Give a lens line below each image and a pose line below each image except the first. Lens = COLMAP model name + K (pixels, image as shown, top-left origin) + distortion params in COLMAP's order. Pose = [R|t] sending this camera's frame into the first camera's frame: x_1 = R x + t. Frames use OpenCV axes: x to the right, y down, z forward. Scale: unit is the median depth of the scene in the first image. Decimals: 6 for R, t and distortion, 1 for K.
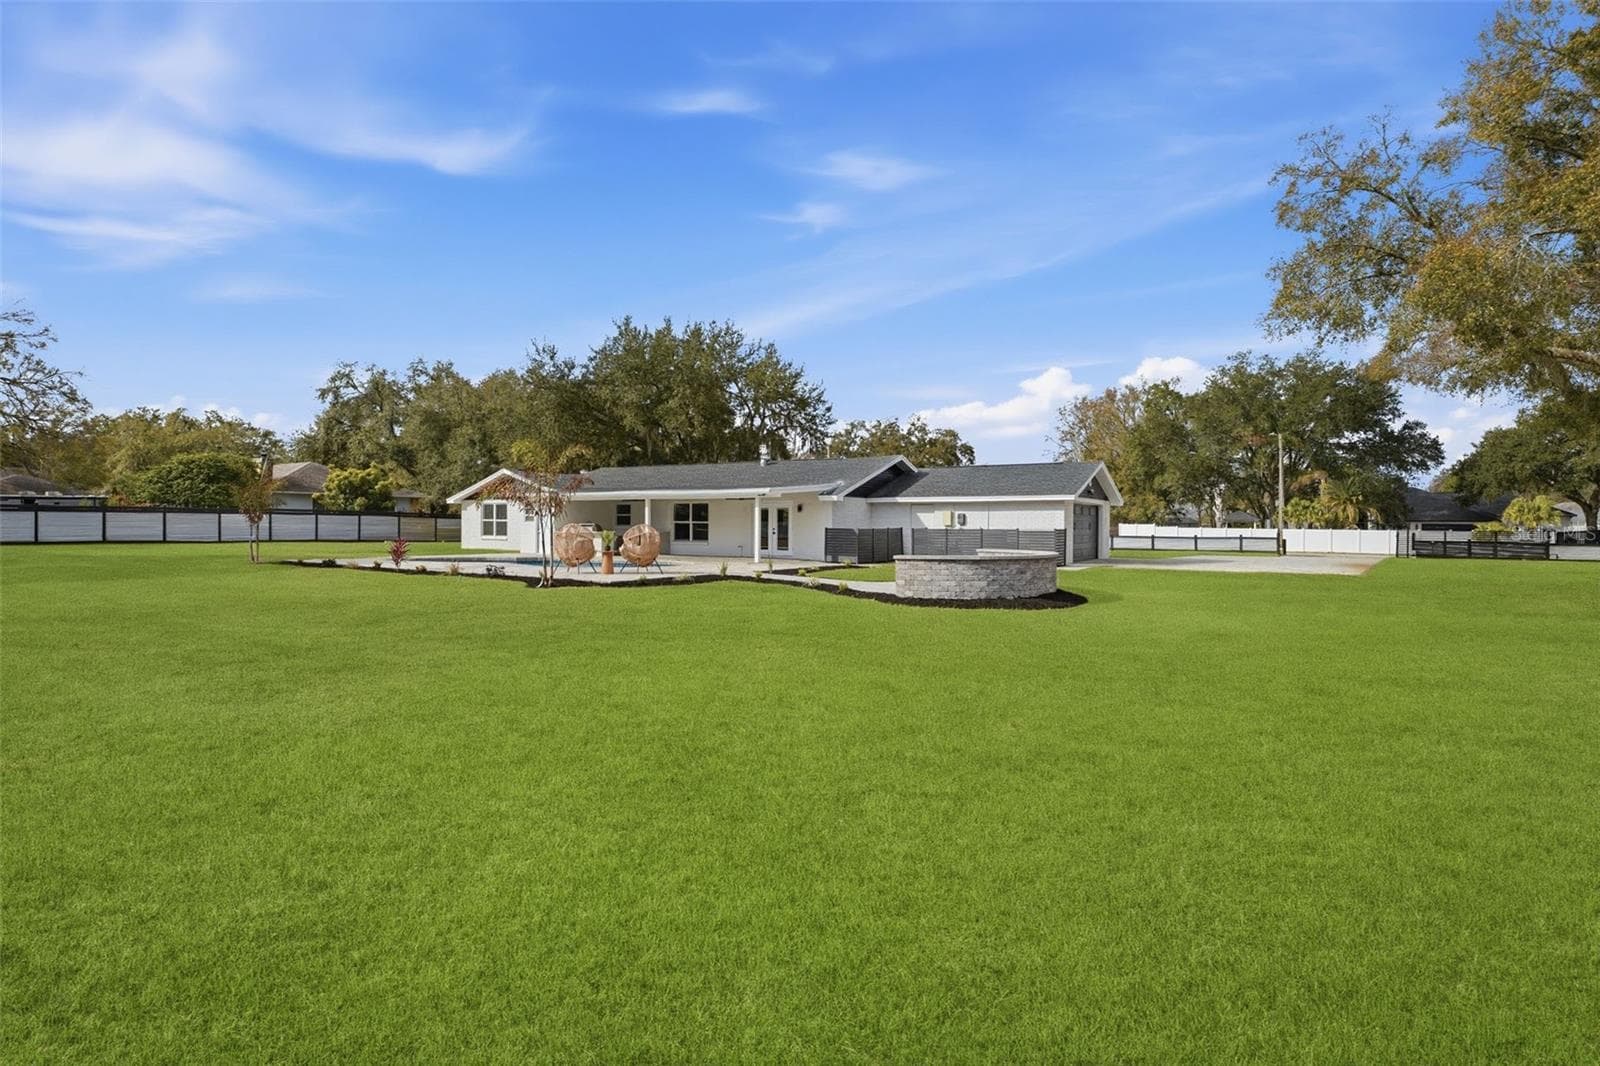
lens RADIAL K [[1031.3, 0, 808.7], [0, 1031.3, 520.4], [0, 0, 1]] dist [0.001617, -0.000652]
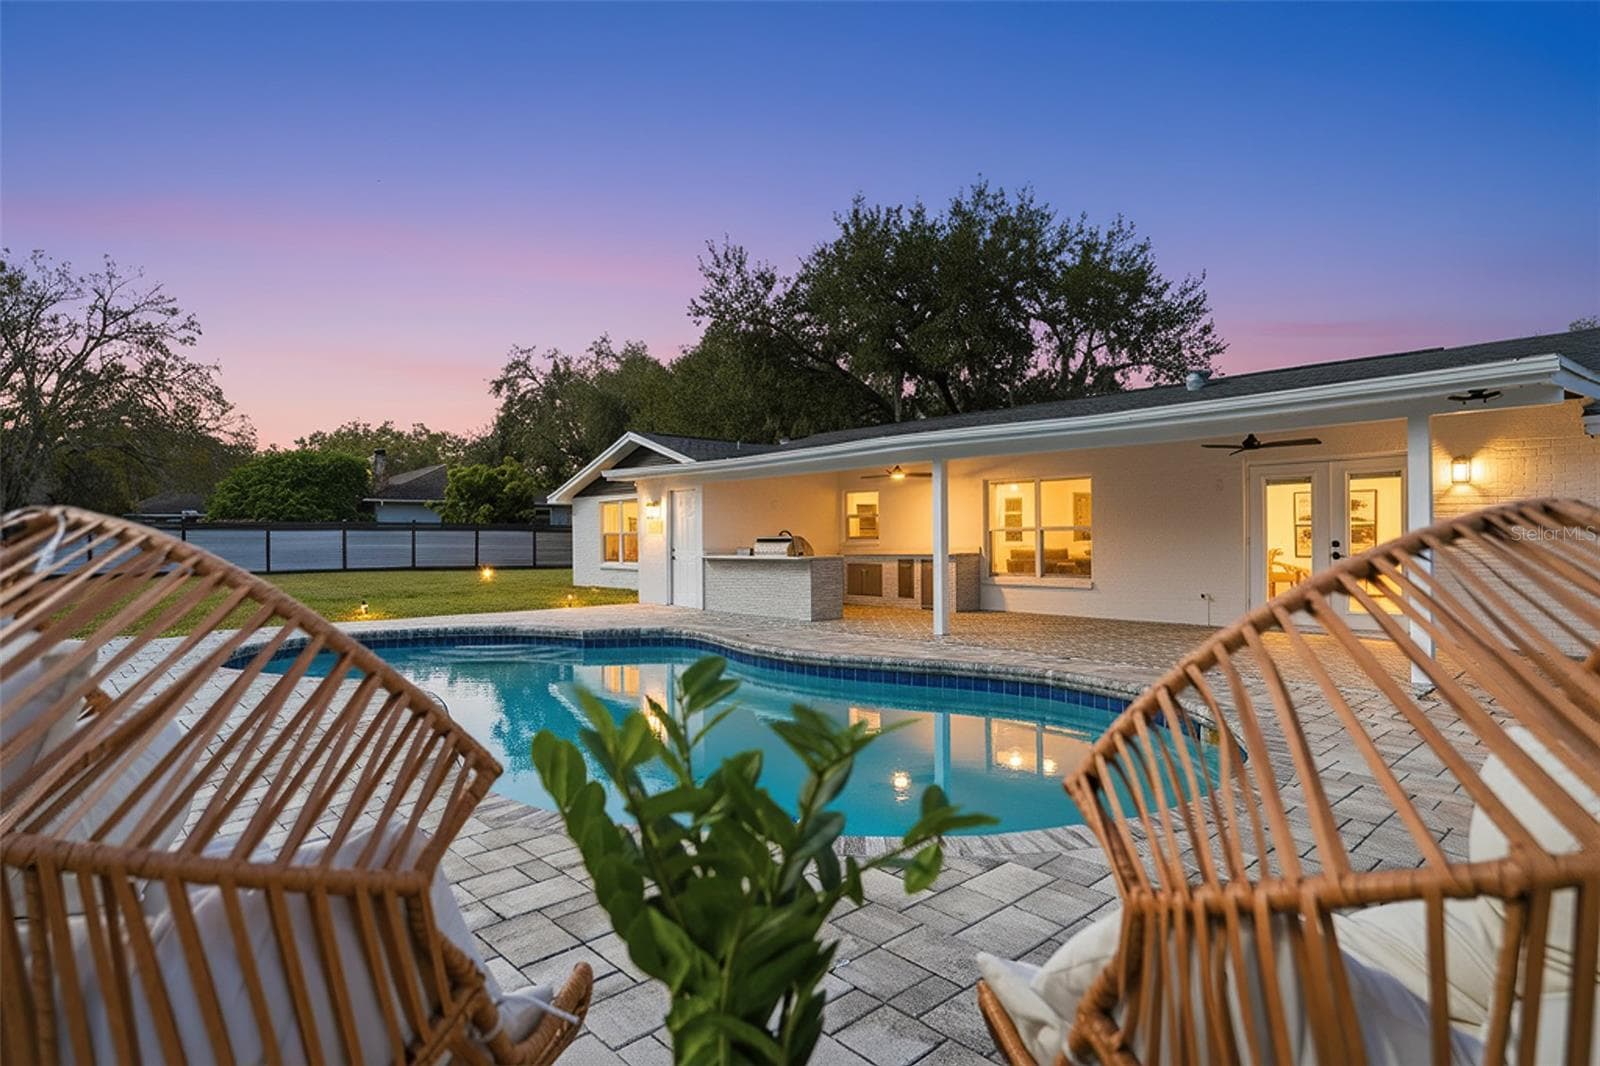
lens RADIAL K [[1031.3, 0, 808.7], [0, 1031.3, 520.4], [0, 0, 1]] dist [0.001617, -0.000652]
pose [[0.976563, -0.020169, -0.214287, -0.069549], [0.018015, 0.999766, -0.012000, 0.001245], [0.214479, 0.007858, 0.976697, 0.360560]]
